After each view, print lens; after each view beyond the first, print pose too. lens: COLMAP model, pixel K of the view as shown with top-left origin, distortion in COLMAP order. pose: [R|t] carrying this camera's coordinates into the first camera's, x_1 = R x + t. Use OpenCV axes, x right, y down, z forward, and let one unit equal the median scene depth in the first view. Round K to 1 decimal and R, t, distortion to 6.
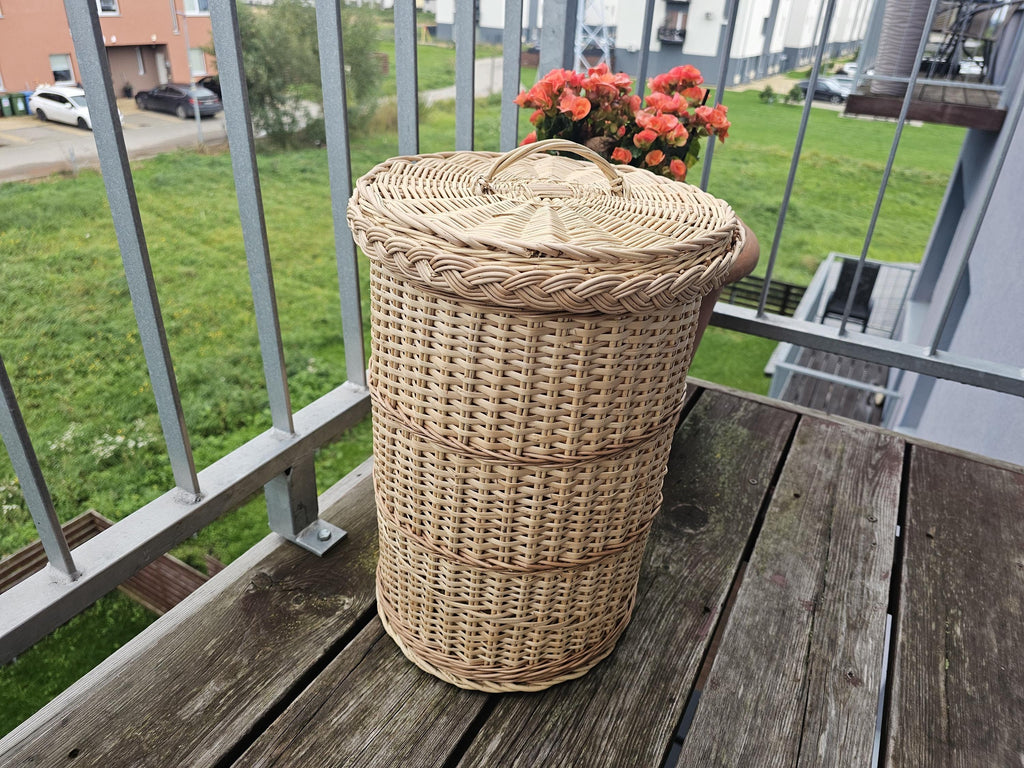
lens RADIAL K [[706.2, 0, 519.9], [0, 706.2, 377.7], [0, 0, 1]] dist [0.035173, -0.046988]
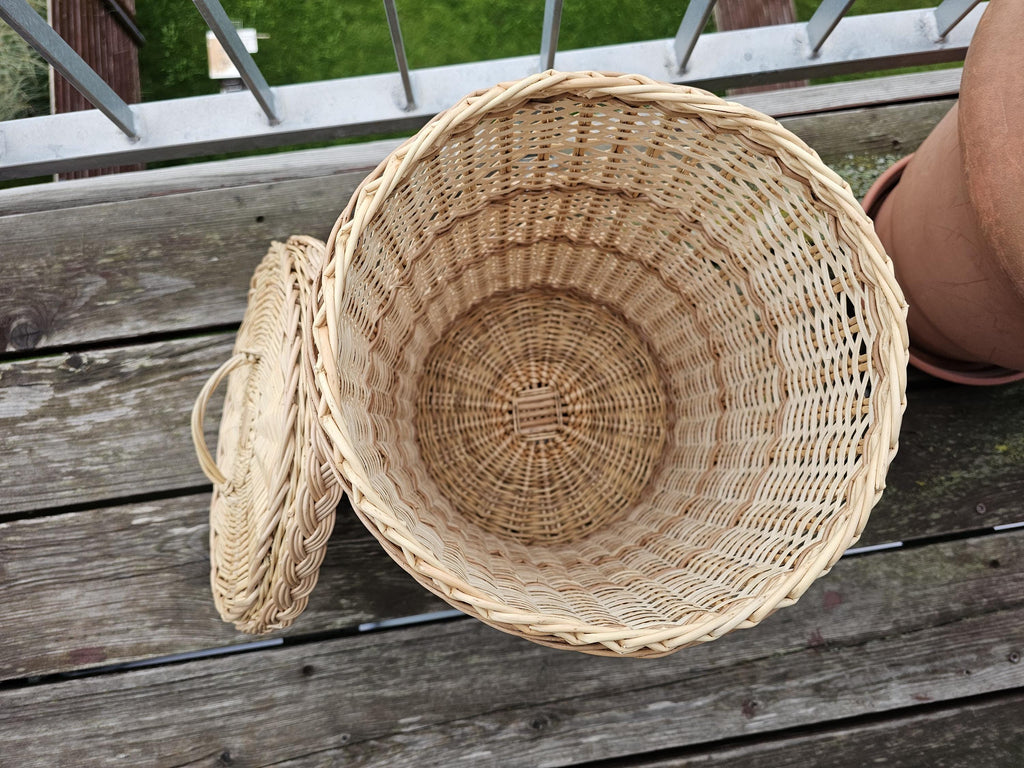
lens RADIAL K [[706.2, 0, 509.4], [0, 706.2, 382.6], [0, 0, 1]] dist [0.035173, -0.046988]
pose [[0.600699, 0.788283, -0.133306, 0.027640], [-0.382513, 0.429801, 0.817897, -0.398361], [0.702029, -0.440318, 0.559709, 0.335858]]
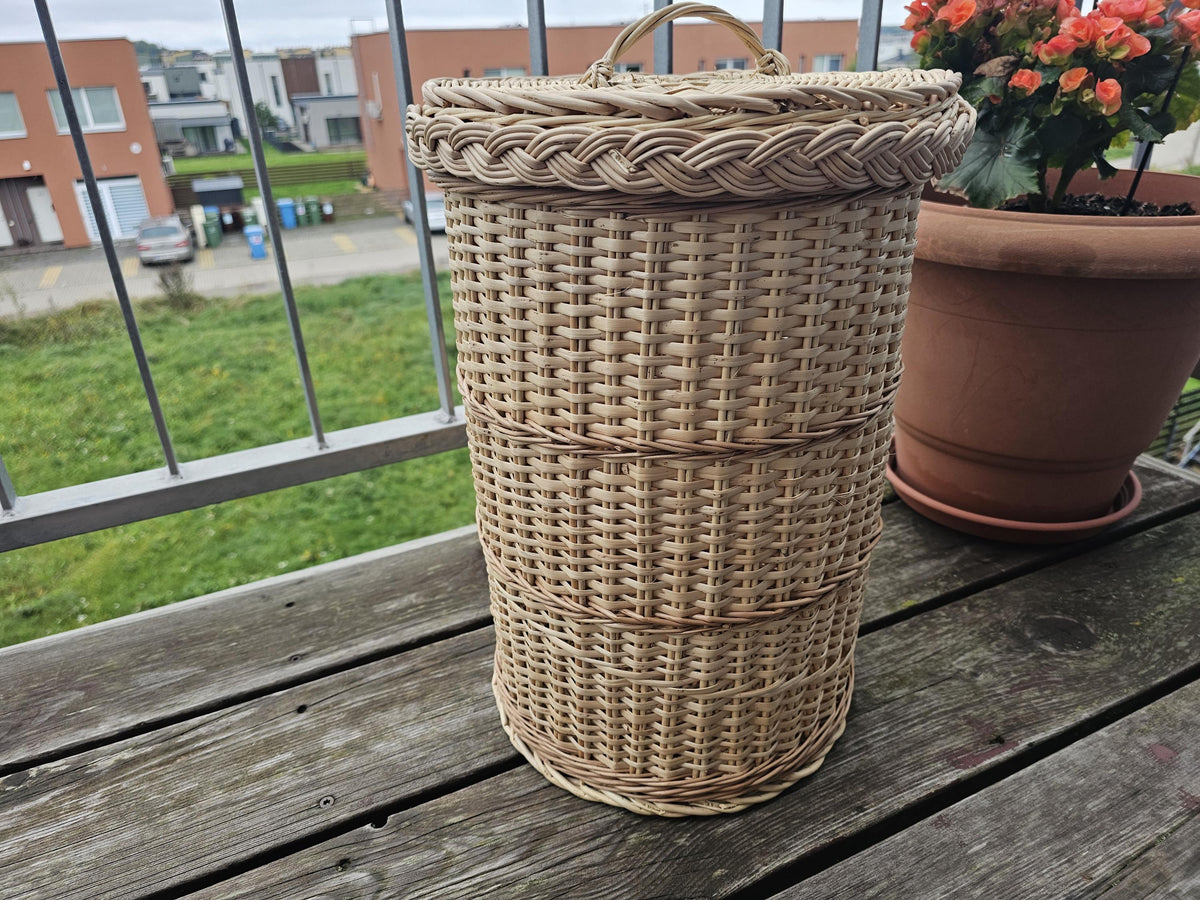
lens RADIAL K [[827.5, 0, 601.9], [0, 827.5, 453.1], [0, 0, 1]] dist [0.035173, -0.046988]
pose [[0.805318, 0.183774, -0.563640, 0.327504], [-0.214496, 0.976651, 0.011967, 0.126322], [0.552679, 0.111262, 0.825934, 0.116100]]
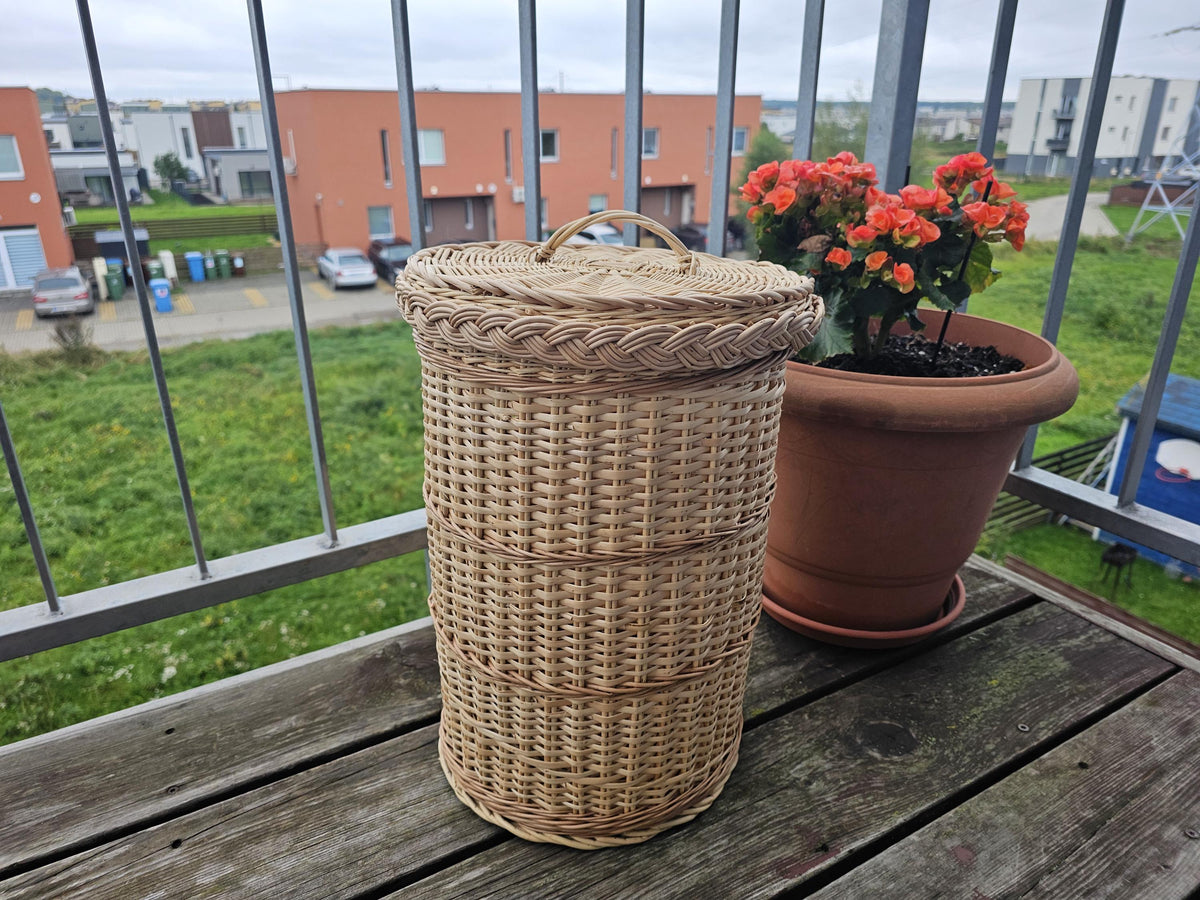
lens RADIAL K [[827.5, 0, 597.0], [0, 827.5, 454.4], [0, 0, 1]] dist [0.035173, -0.046988]
pose [[0.855090, 0.145551, -0.497630, 0.401300], [-0.205816, 0.976217, -0.068126, 0.032232], [0.475878, 0.160674, 0.864710, 0.066878]]
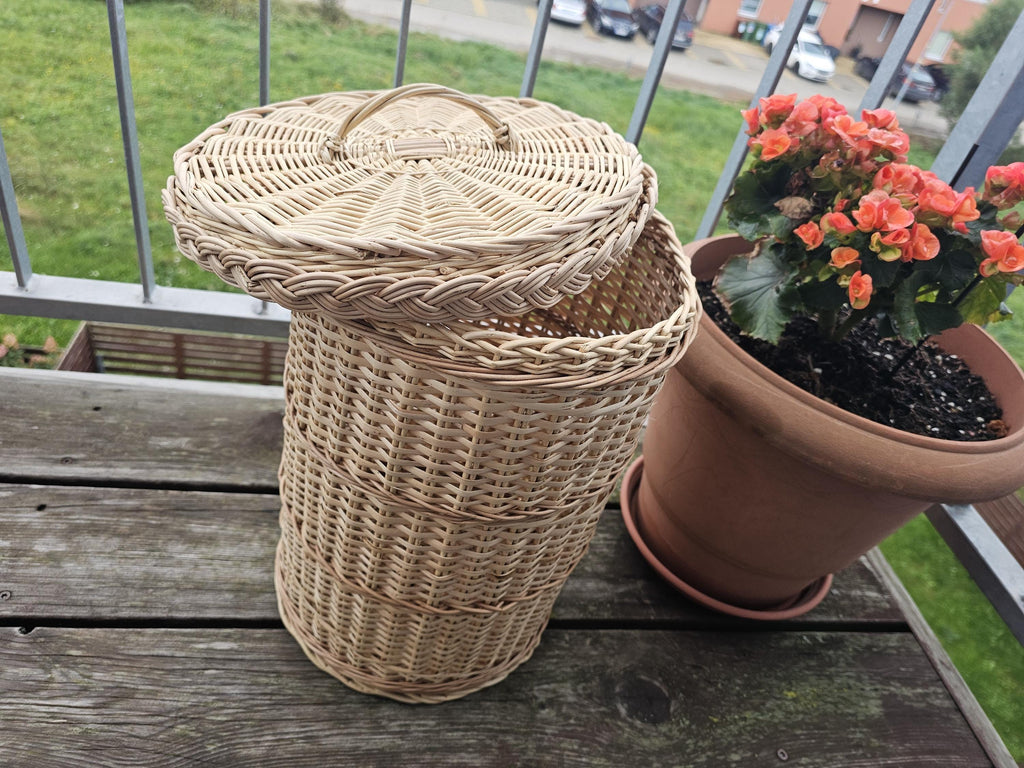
lens RADIAL K [[706.2, 0, 505.1], [0, 706.2, 380.5], [0, 0, 1]] dist [0.035173, -0.046988]
pose [[0.580250, 0.559446, -0.591887, 0.446622], [-0.535085, 0.809751, 0.240804, -0.196955], [0.613998, 0.176984, 0.769209, 0.292296]]
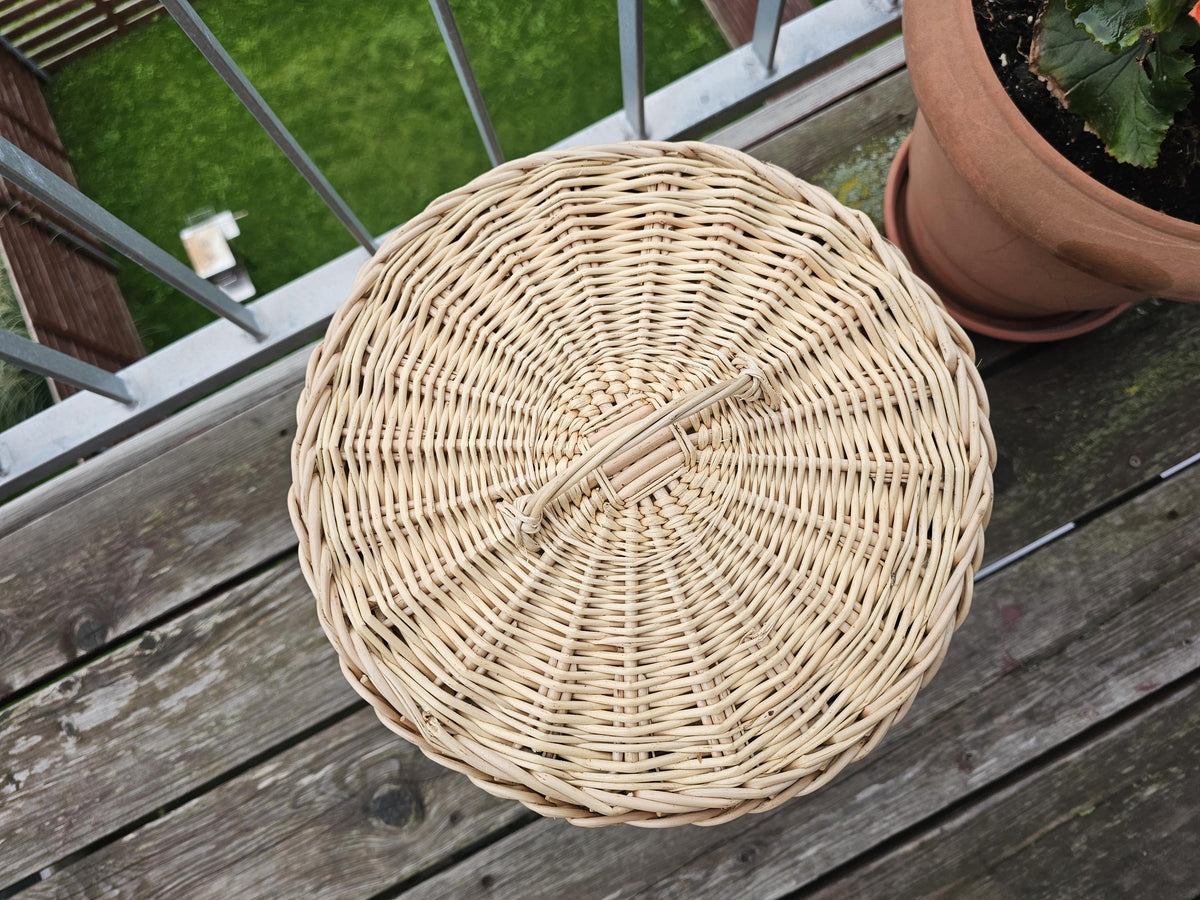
lens RADIAL K [[827.5, 0, 594.6], [0, 827.5, 449.9], [0, 0, 1]] dist [0.035173, -0.046988]
pose [[0.824321, 0.530072, -0.198792, 0.068820], [-0.171273, 0.568198, 0.804871, -0.481496], [0.539592, -0.629424, 0.559165, 0.342115]]
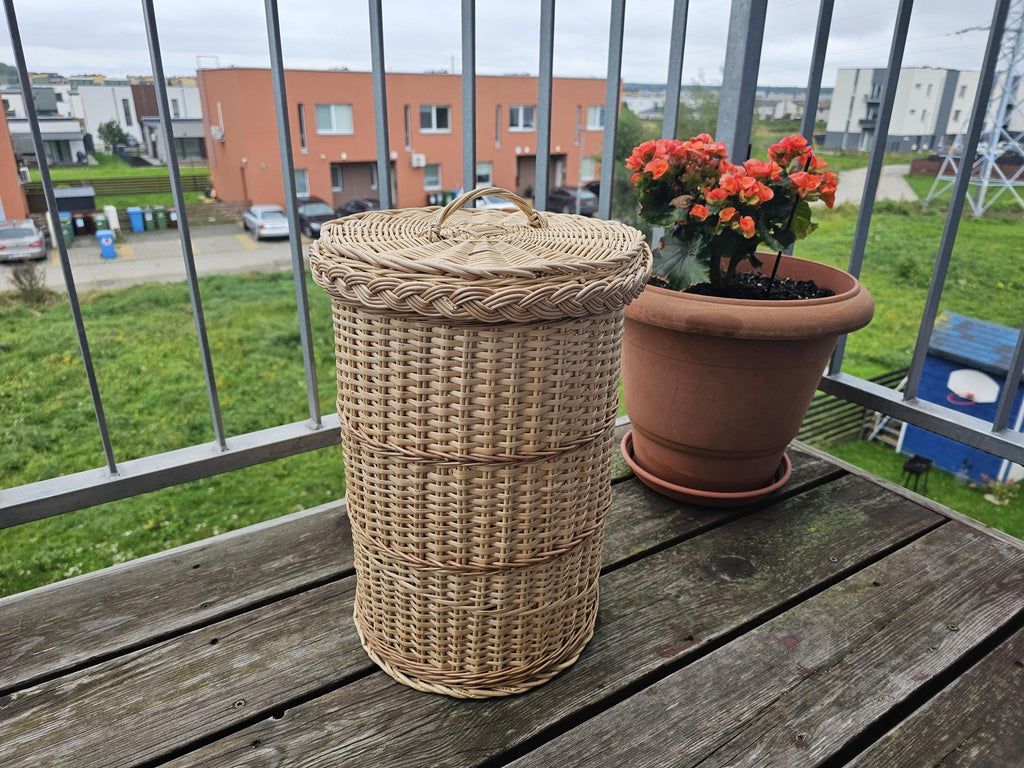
lens RADIAL K [[706.2, 0, 506.0], [0, 706.2, 383.0], [0, 0, 1]] dist [0.035173, -0.046988]
pose [[0.871395, 0.146390, -0.468232, 0.423357], [-0.204434, 0.975978, -0.075325, 0.092431], [0.445958, 0.161360, 0.880389, -0.071323]]
